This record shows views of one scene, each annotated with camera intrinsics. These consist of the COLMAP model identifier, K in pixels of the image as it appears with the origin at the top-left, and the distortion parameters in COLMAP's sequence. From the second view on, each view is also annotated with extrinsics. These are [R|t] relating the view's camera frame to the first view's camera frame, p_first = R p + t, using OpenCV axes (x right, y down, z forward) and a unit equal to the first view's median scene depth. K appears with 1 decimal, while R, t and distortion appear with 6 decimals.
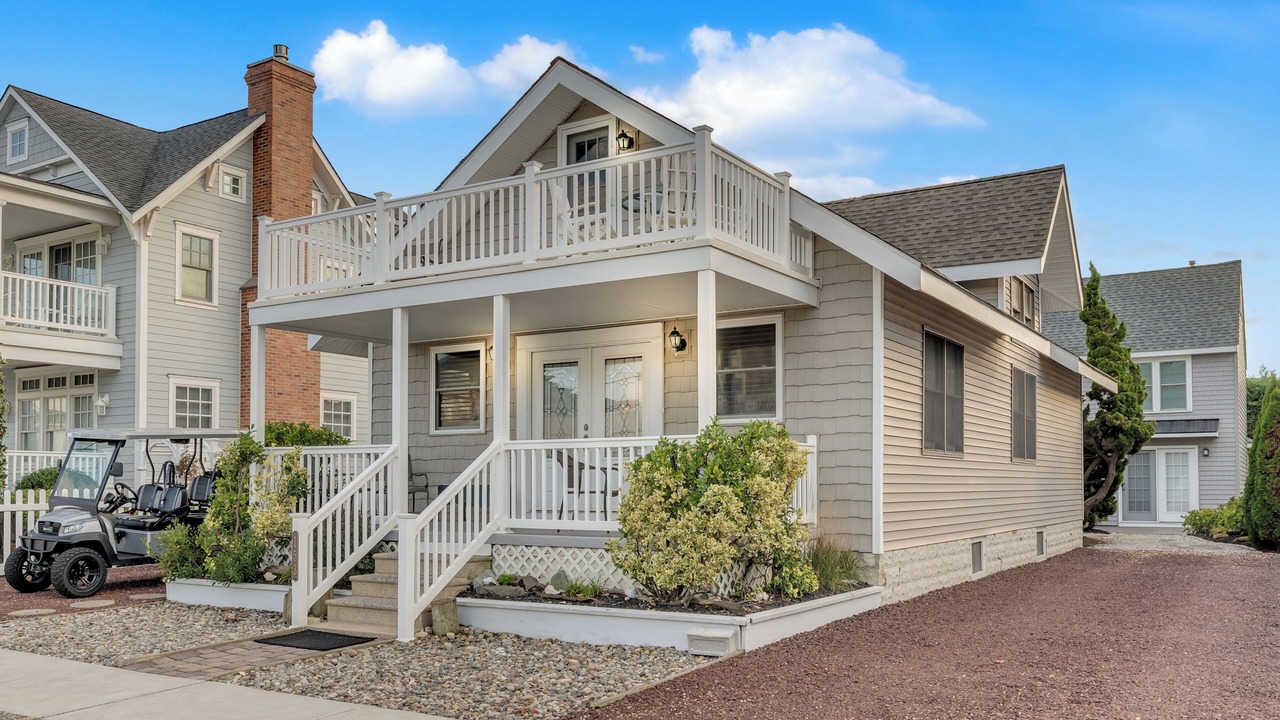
lens RADIAL K [[1036.4, 0, 676.0], [0, 1036.4, 344.4], [0, 0, 1]] dist [0.000729, 0.002024]
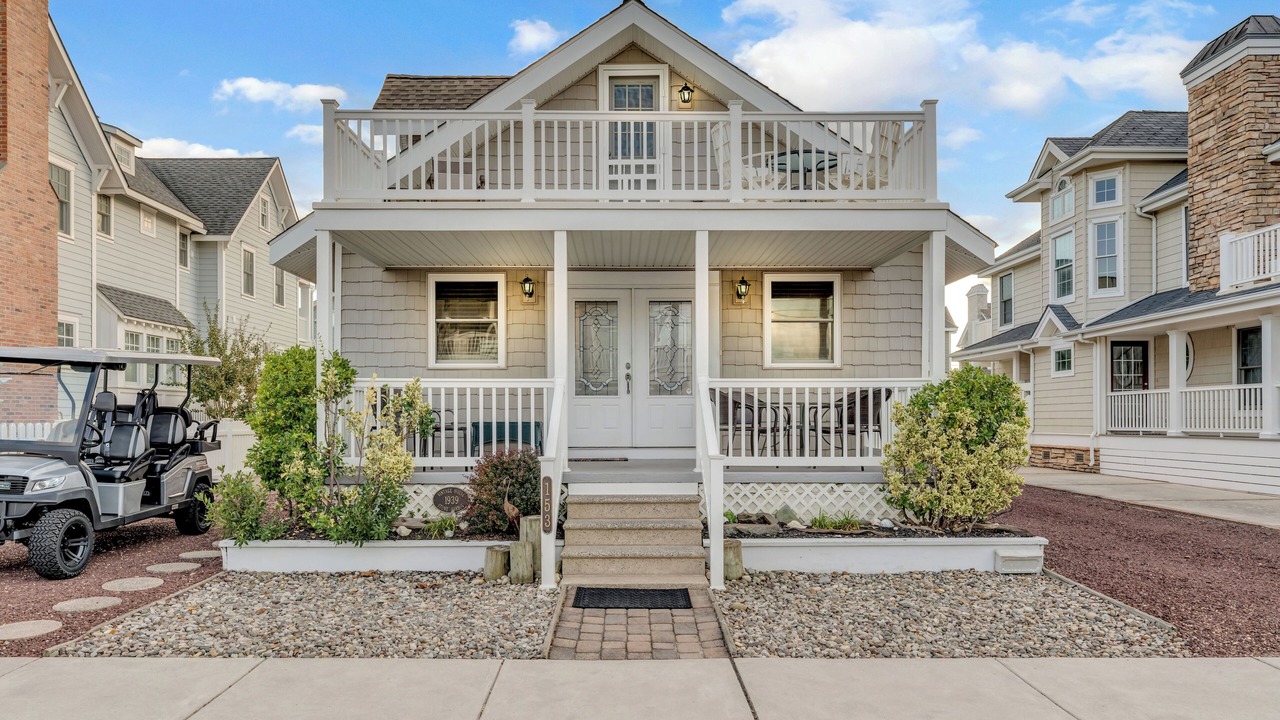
lens RADIAL K [[861.0, 0, 640.0], [0, 861.0, 331.7], [0, 0, 1]] dist [0.000896, -0.000903]
pose [[0.851943, 0.052520, 0.520994, -0.579773], [-0.070781, 0.997376, 0.015202, 0.035967], [-0.518829, -0.049828, 0.853425, 0.296866]]
